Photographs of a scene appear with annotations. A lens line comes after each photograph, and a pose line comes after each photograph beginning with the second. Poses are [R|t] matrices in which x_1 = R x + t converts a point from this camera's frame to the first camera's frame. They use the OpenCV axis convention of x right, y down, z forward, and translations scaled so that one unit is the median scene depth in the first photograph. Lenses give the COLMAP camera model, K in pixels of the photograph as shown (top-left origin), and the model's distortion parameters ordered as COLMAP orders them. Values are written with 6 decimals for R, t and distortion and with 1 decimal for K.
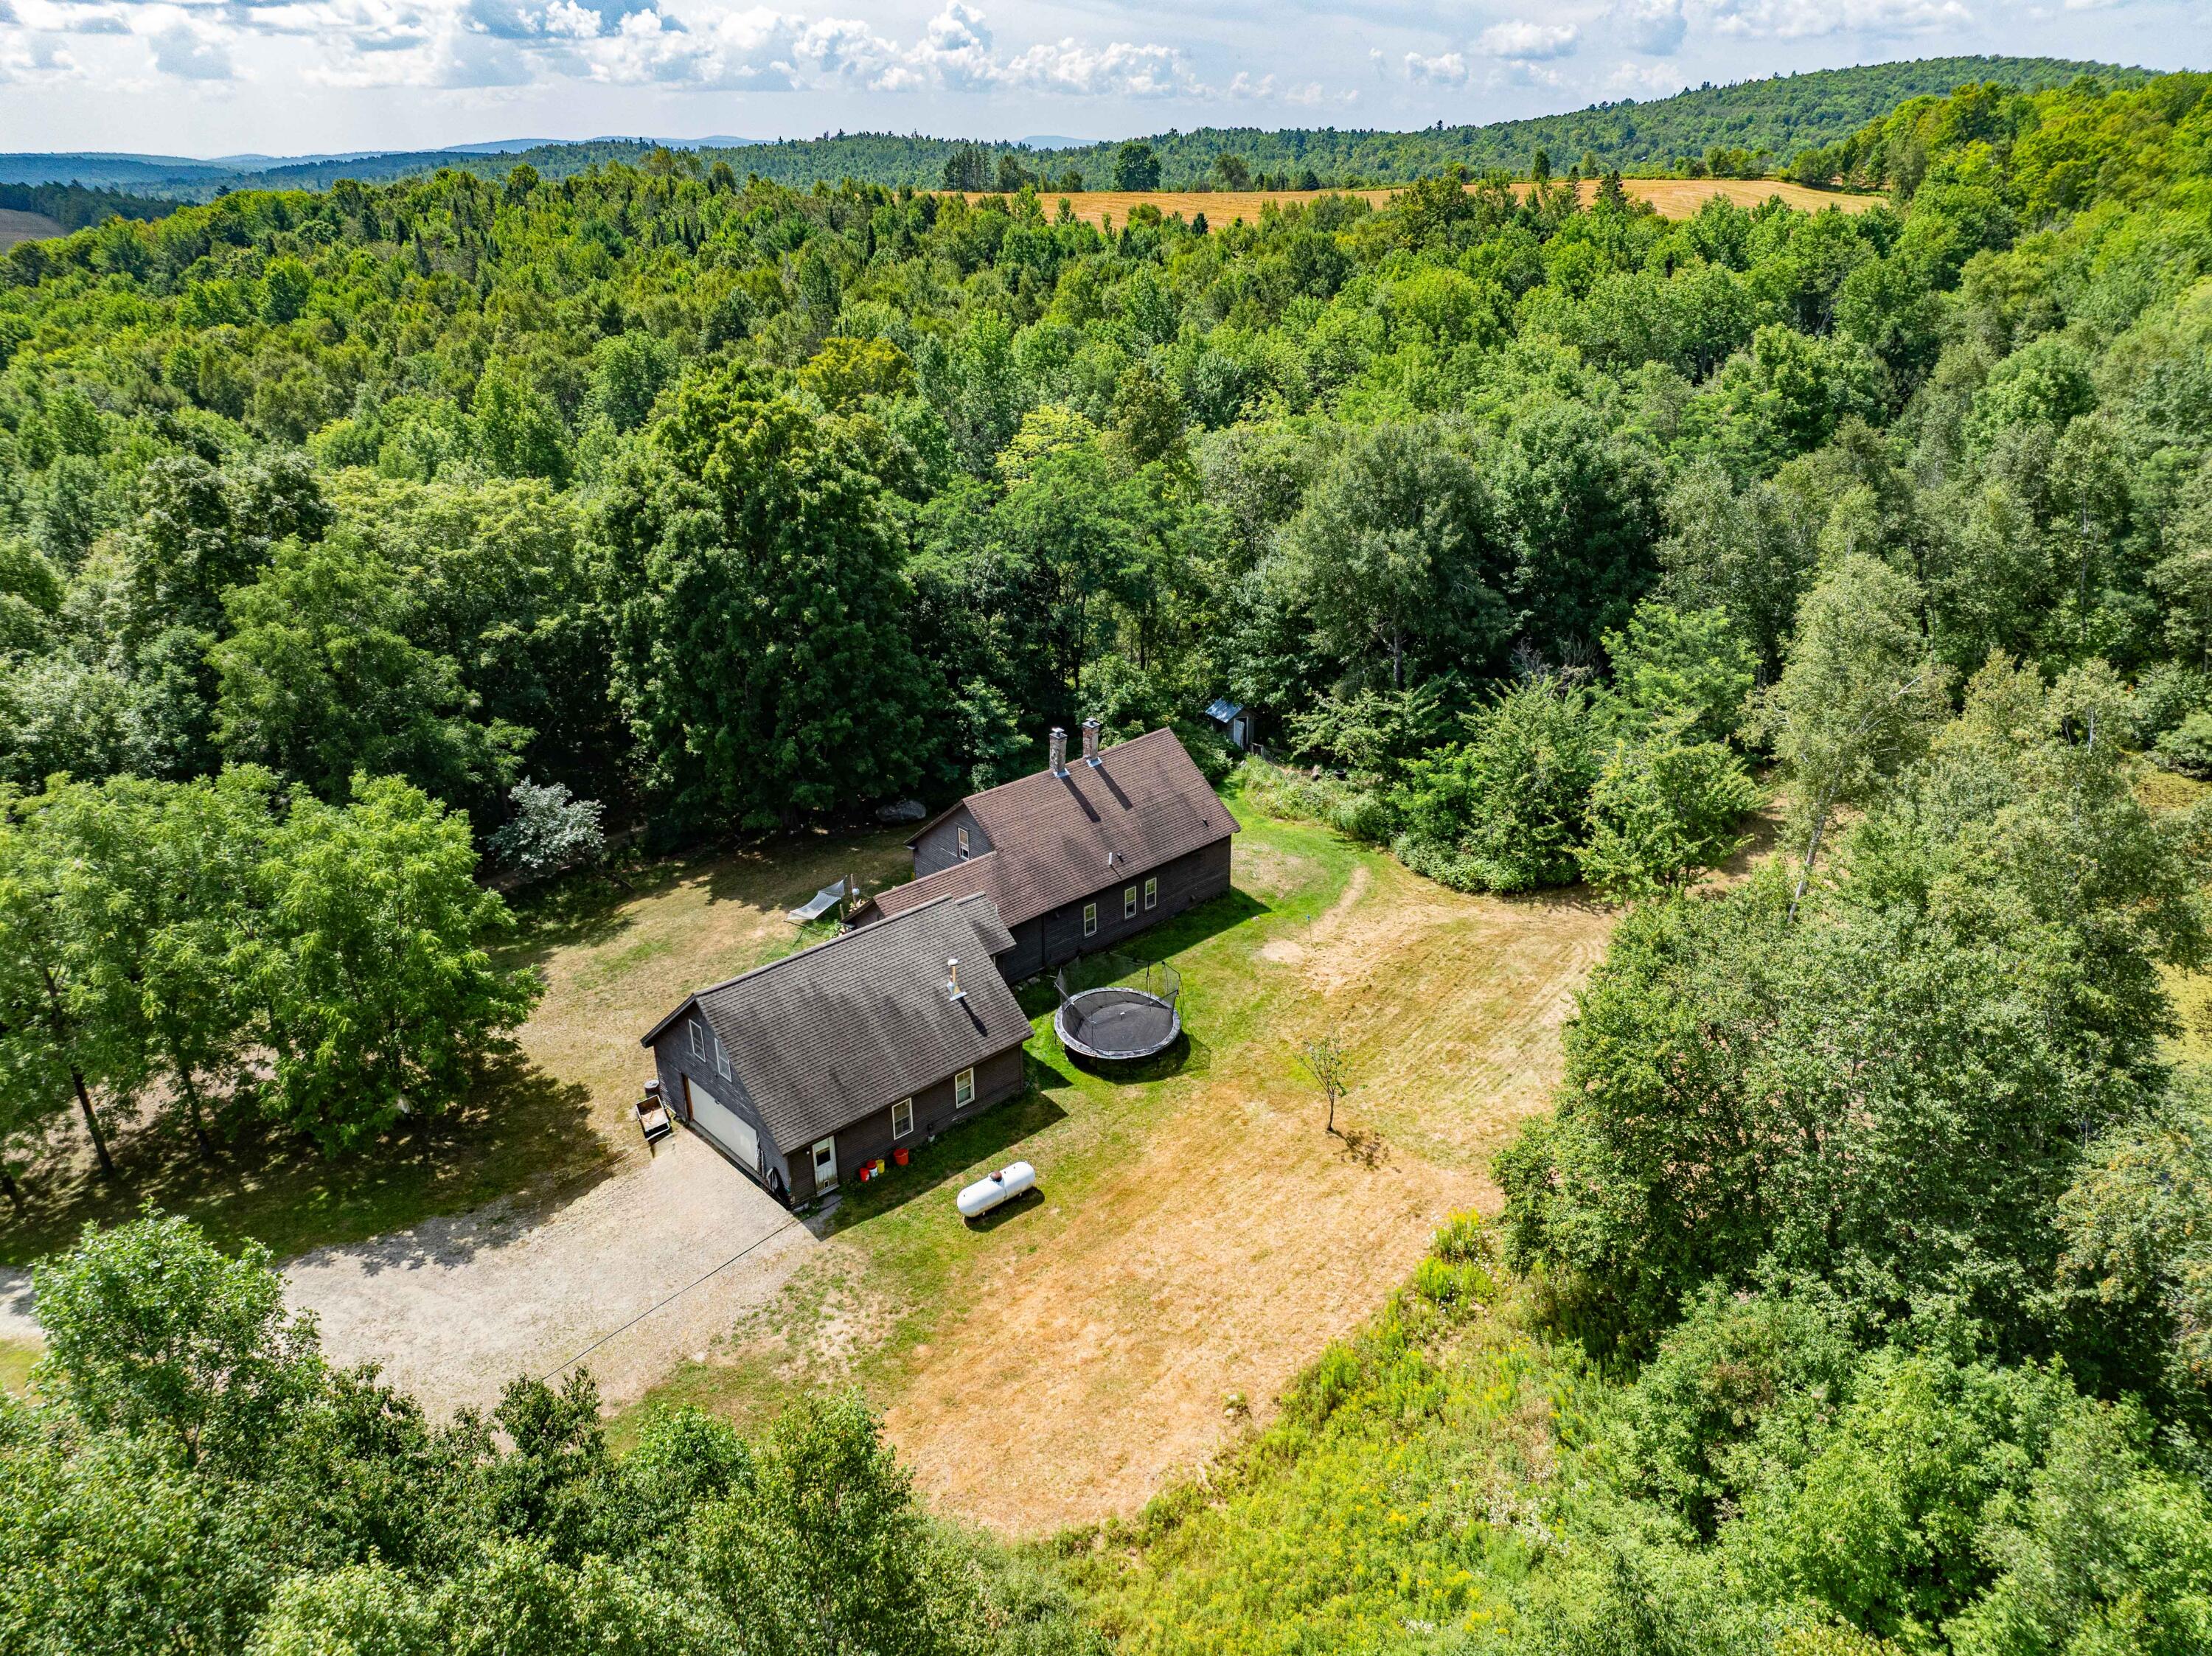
lens RADIAL K [[1533.6, 0, 1106.0], [0, 1533.6, 828.0], [0, 0, 1]] dist [-0.017486, -0.030386]
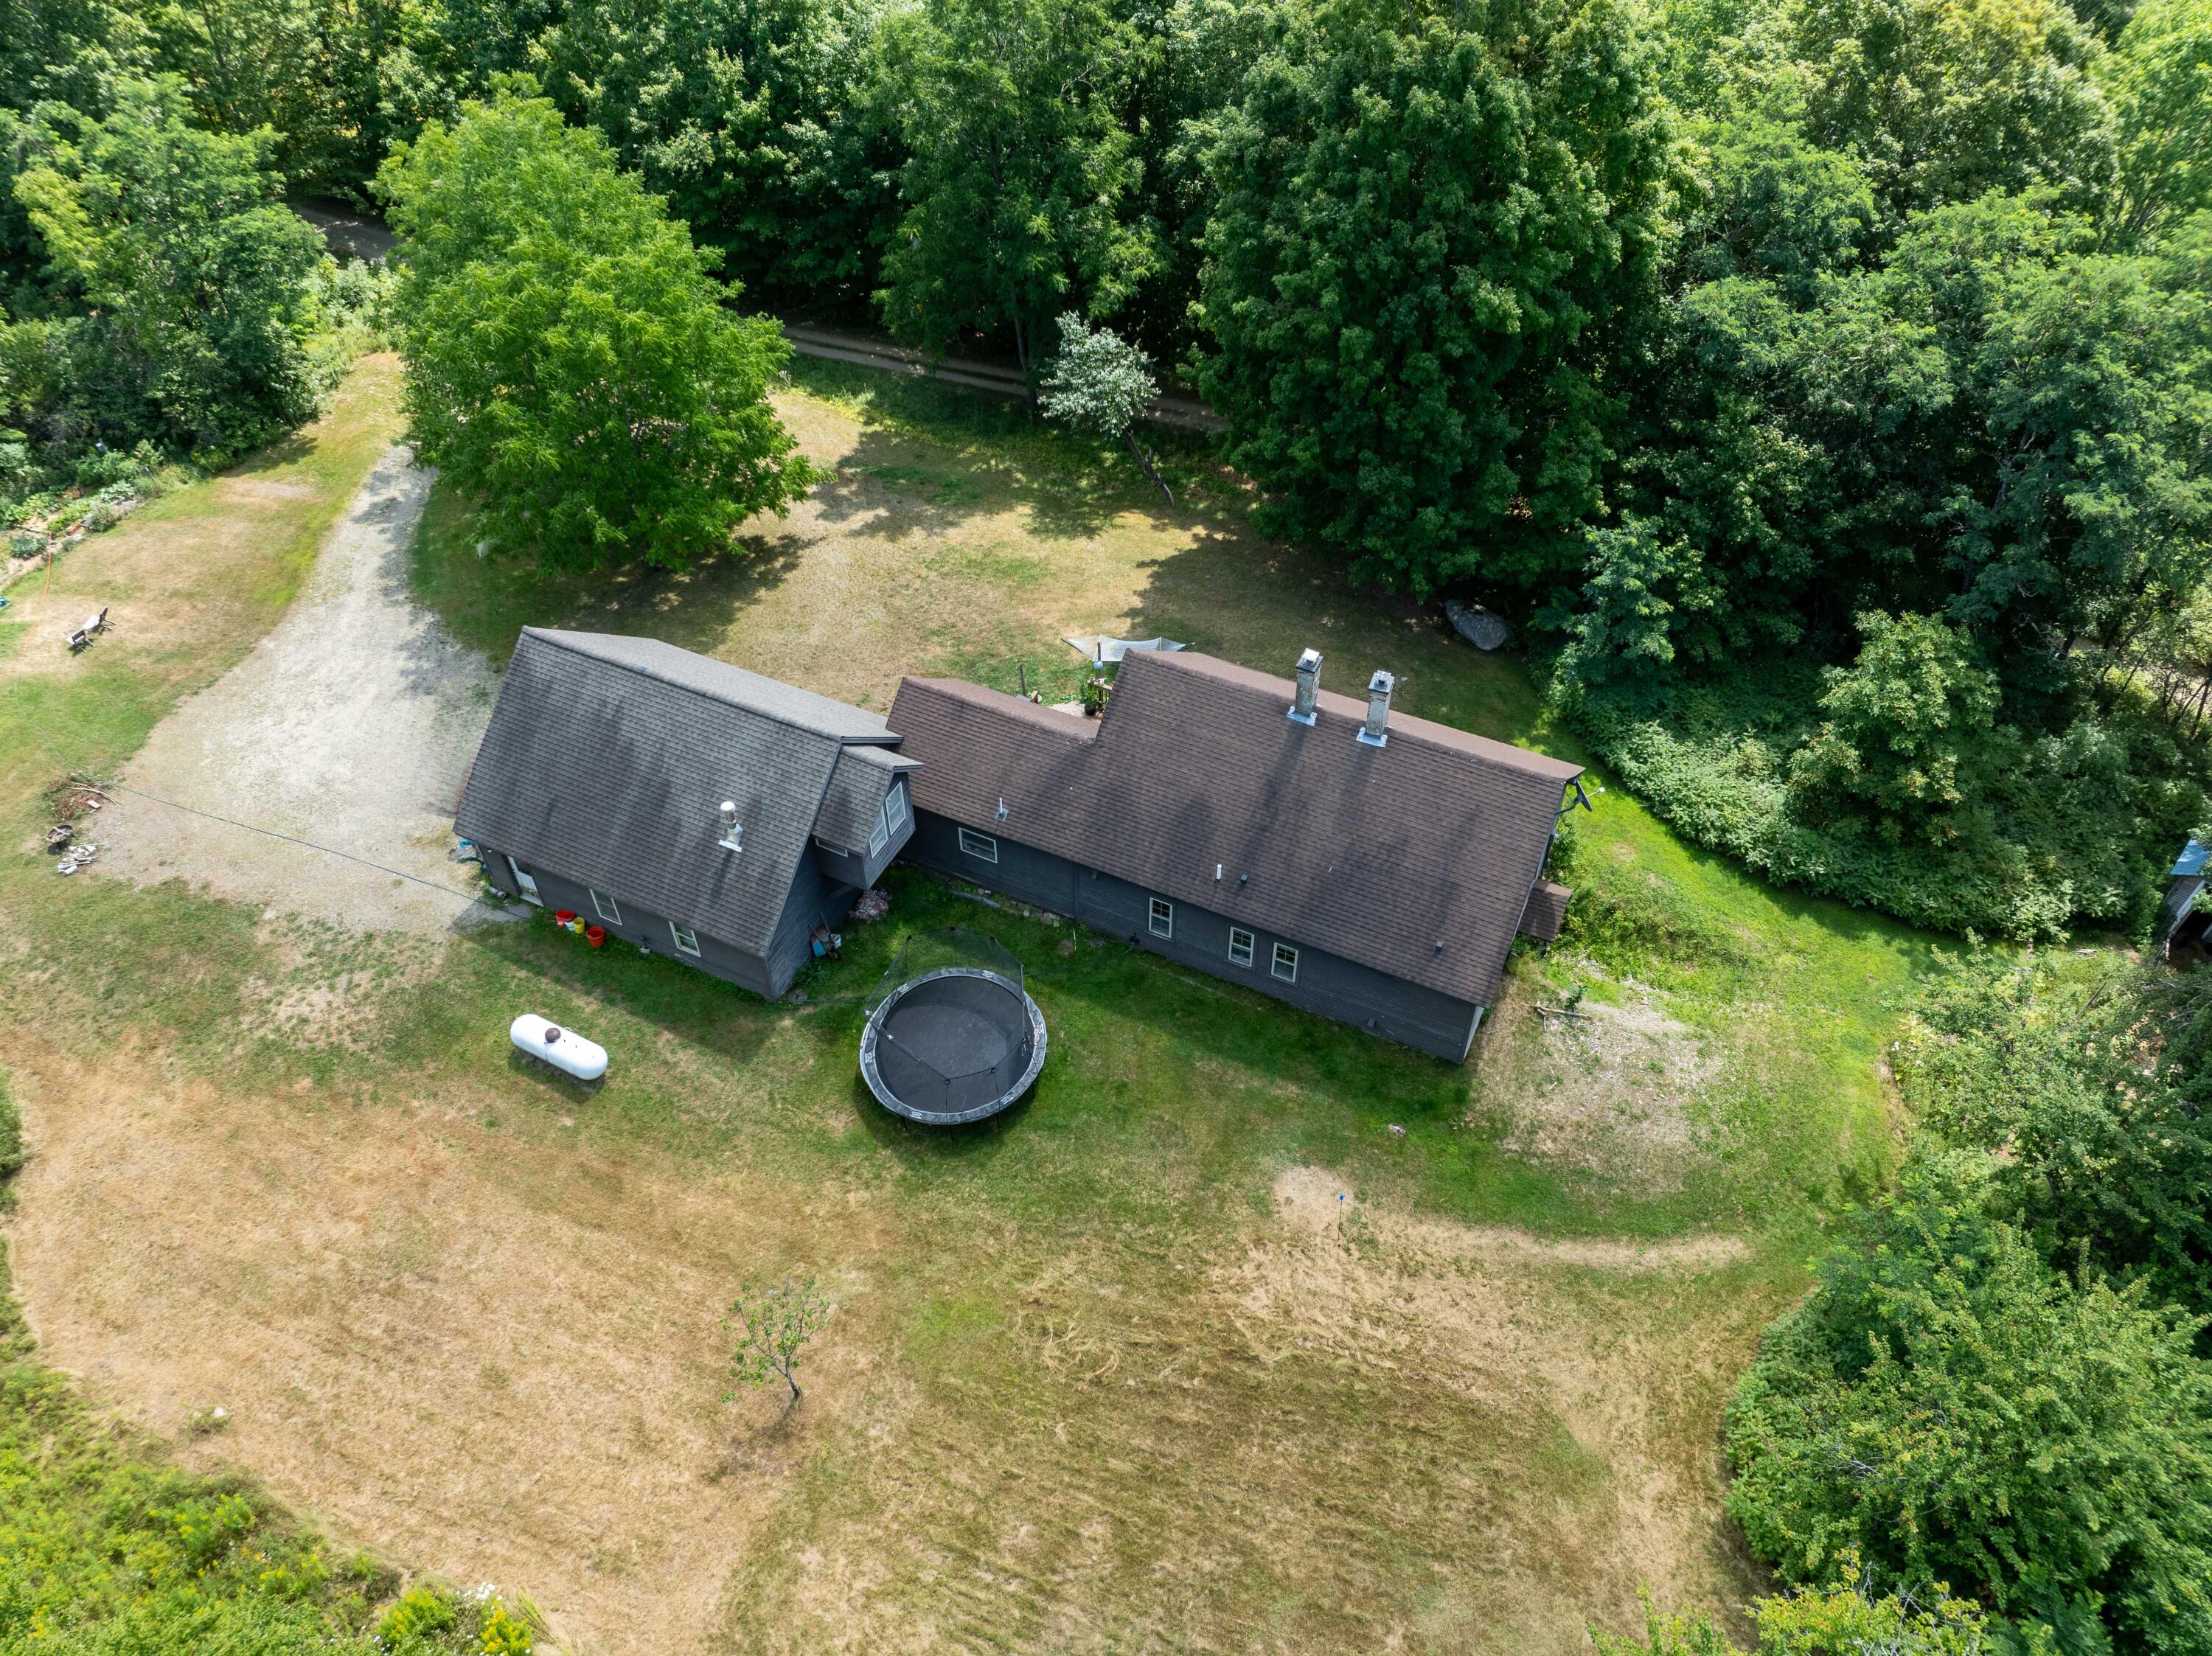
lens RADIAL K [[1533.6, 0, 1106.0], [0, 1533.6, 828.0], [0, 0, 1]] dist [-0.017486, -0.030386]
pose [[0.356607, 0.668011, -0.653141, 0.463738], [-0.372609, 0.742790, 0.556261, -0.390518], [0.856734, 0.044999, 0.513791, 0.801771]]
